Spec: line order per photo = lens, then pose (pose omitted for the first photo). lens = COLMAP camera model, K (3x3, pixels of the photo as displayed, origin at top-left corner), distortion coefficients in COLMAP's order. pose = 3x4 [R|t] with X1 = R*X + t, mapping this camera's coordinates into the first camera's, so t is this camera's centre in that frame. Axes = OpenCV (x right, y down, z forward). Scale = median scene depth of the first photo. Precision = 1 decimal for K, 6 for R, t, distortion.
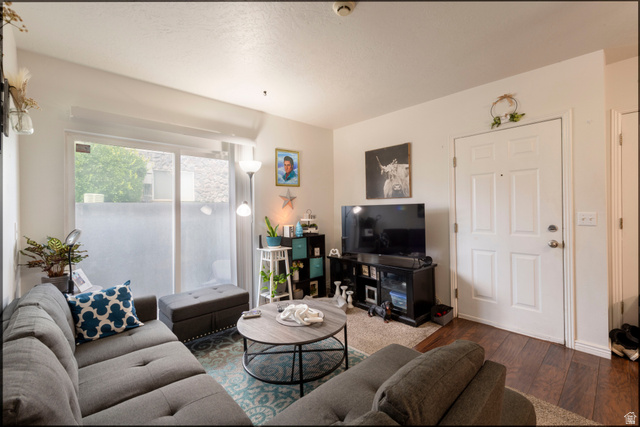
lens RADIAL K [[274.4, 0, 322.8], [0, 274.4, 210.4], [0, 0, 1]] dist [0.015102, -0.000439]
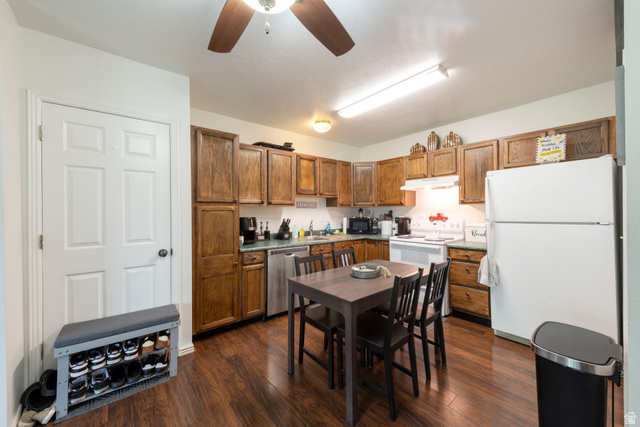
lens RADIAL K [[250.7, 0, 321.2], [0, 250.7, 210.5], [0, 0, 1]] dist [0.018742, -0.005193]
pose [[0.057996, 0.012806, 0.998235, 0.288125], [0.014737, 0.999798, -0.013682, -0.013208], [-0.998208, 0.015505, 0.057796, 0.130692]]
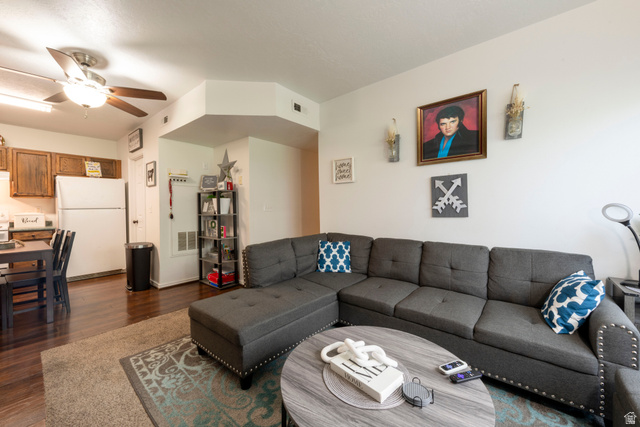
lens RADIAL K [[250.7, 0, 321.2], [0, 250.7, 210.5], [0, 0, 1]] dist [0.018742, -0.005193]
pose [[-0.992751, 0.024117, -0.117741, 0.032082], [0.022620, 0.999646, 0.014031, 0.033550], [0.118038, 0.011266, -0.992945, 0.936349]]
